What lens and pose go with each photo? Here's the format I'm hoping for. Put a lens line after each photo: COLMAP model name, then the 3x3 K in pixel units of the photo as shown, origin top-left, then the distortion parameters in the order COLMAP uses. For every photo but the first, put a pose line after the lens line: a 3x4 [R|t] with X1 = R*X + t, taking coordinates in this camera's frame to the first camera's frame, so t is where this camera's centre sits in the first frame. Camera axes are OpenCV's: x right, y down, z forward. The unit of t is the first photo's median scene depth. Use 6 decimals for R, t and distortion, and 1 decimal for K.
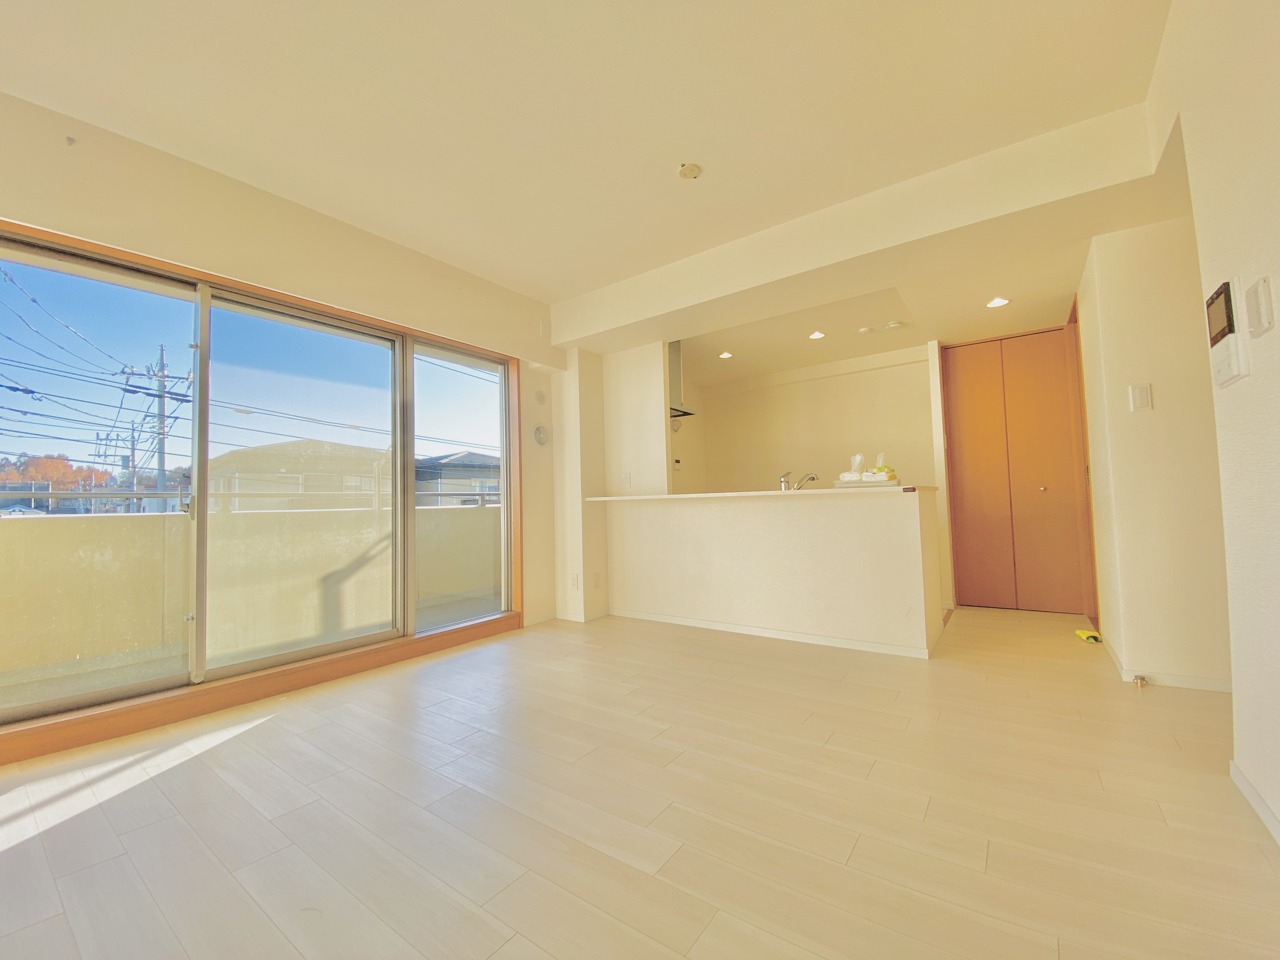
lens RADIAL K [[521.9, 0, 640.0], [0, 521.9, 480.0], [0, 0, 1]] dist [0.033505, -0.024134]
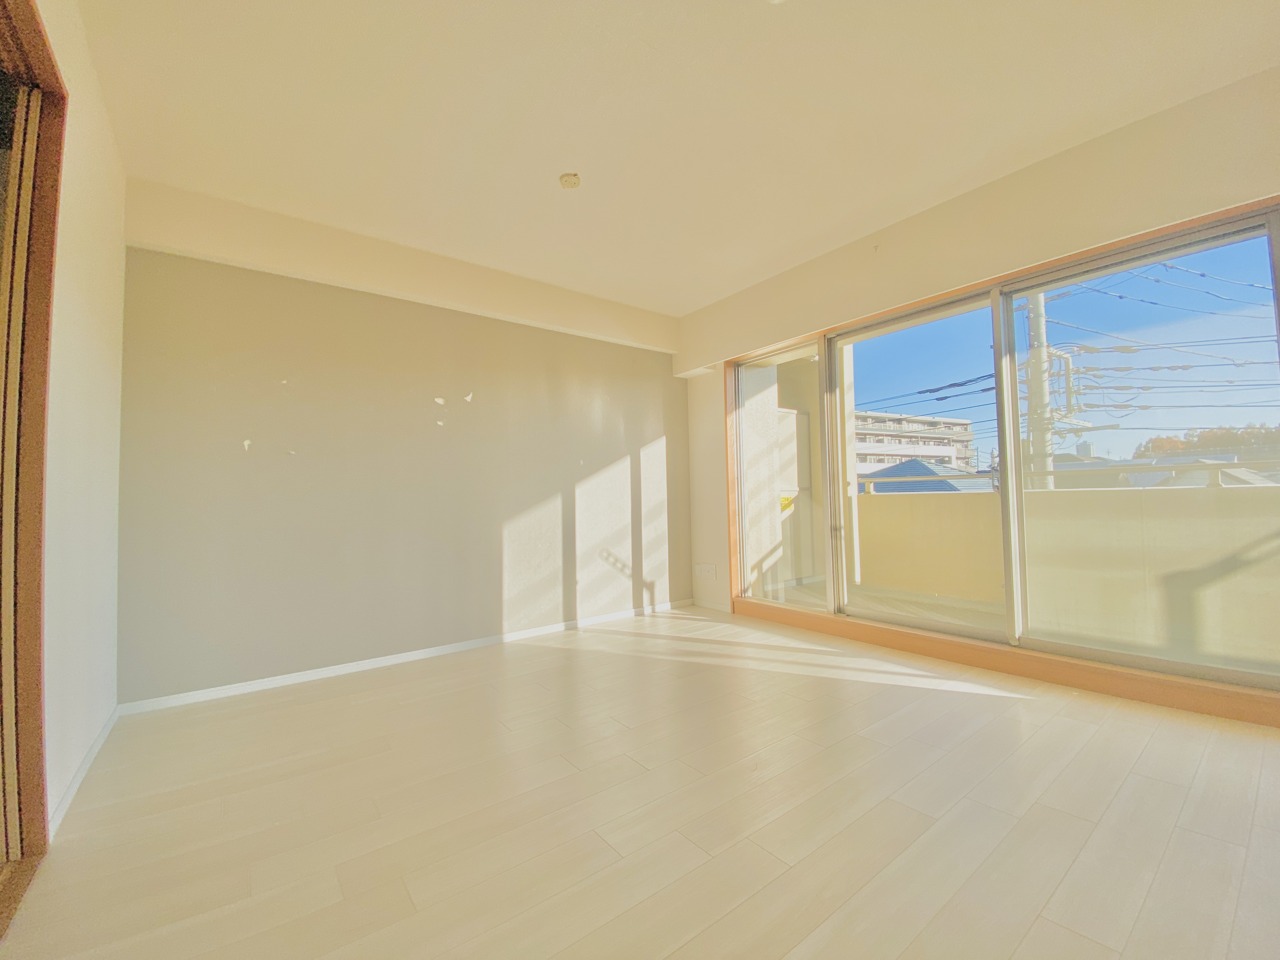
lens RADIAL K [[521.9, 0, 640.0], [0, 521.9, 480.0], [0, 0, 1]] dist [0.033505, -0.024134]
pose [[-0.295083, -0.007542, -0.955442, 0.360770], [0.068582, 0.997222, -0.029053, 0.010603], [0.953007, -0.074099, -0.293746, 0.465587]]
